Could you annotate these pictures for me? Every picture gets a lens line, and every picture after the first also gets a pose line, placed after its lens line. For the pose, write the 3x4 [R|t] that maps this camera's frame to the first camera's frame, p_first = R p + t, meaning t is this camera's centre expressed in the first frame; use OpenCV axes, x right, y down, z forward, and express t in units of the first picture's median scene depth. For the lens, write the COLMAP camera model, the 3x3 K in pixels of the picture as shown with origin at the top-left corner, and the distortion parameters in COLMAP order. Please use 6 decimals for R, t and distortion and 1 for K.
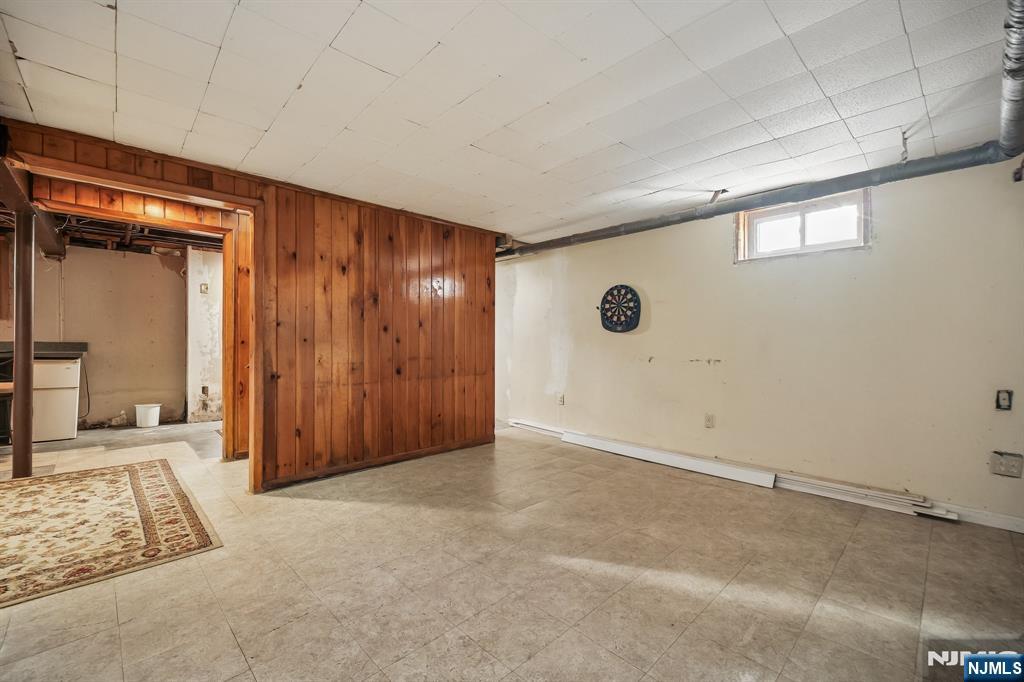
lens RADIAL K [[426.2, 0, 510.2], [0, 426.2, 346.9], [0, 0, 1]] dist [0.008481, -0.000502]
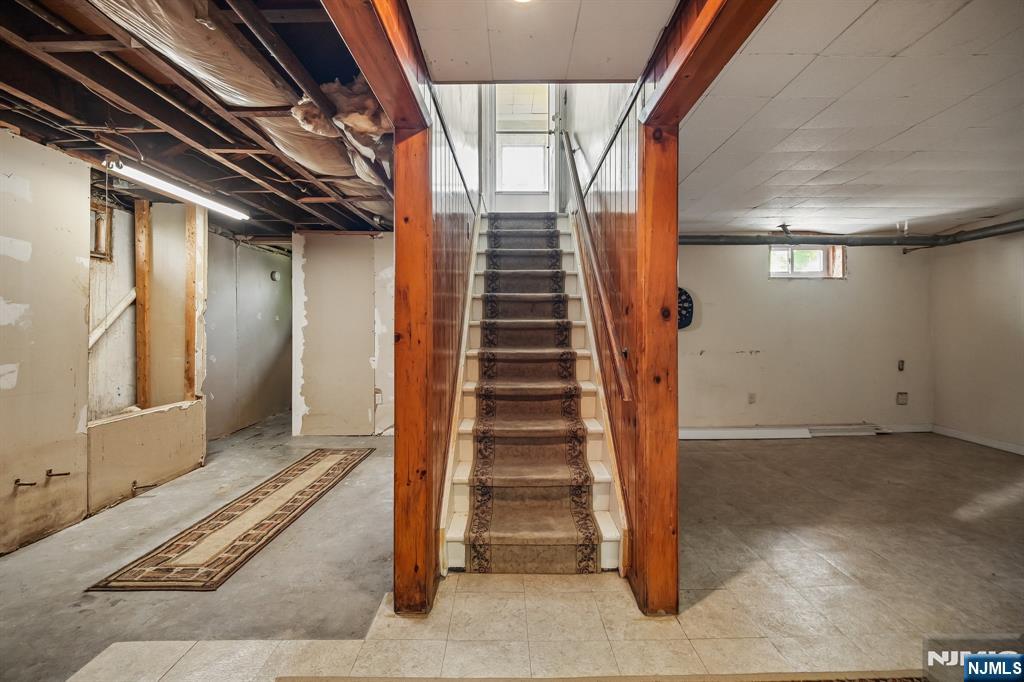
lens RADIAL K [[426.2, 0, 510.2], [0, 426.2, 346.9], [0, 0, 1]] dist [0.008481, -0.000502]
pose [[0.680891, -0.031096, 0.731724, -1.045583], [0.020437, 0.999516, 0.023459, -0.030378], [-0.732099, -0.001019, 0.681197, 0.696623]]
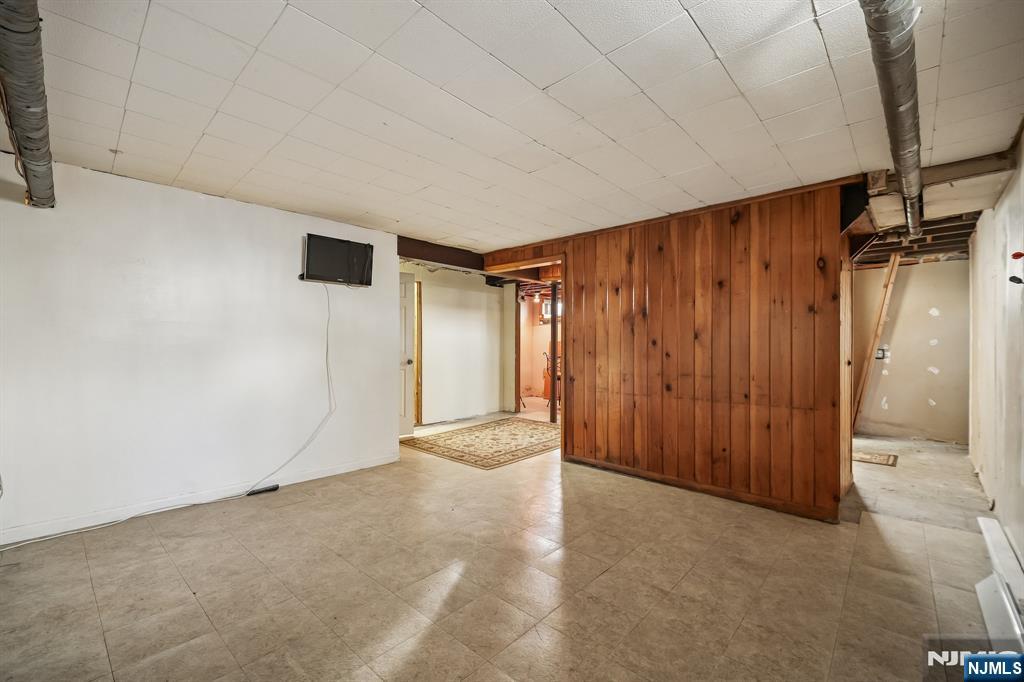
lens RADIAL K [[426.2, 0, 510.2], [0, 426.2, 346.9], [0, 0, 1]] dist [0.008481, -0.000502]
pose [[0.063174, -0.000490, -0.998002, 0.726180], [-0.021973, 0.999757, -0.001882, -0.024520], [0.997761, 0.022048, 0.063148, 0.659426]]
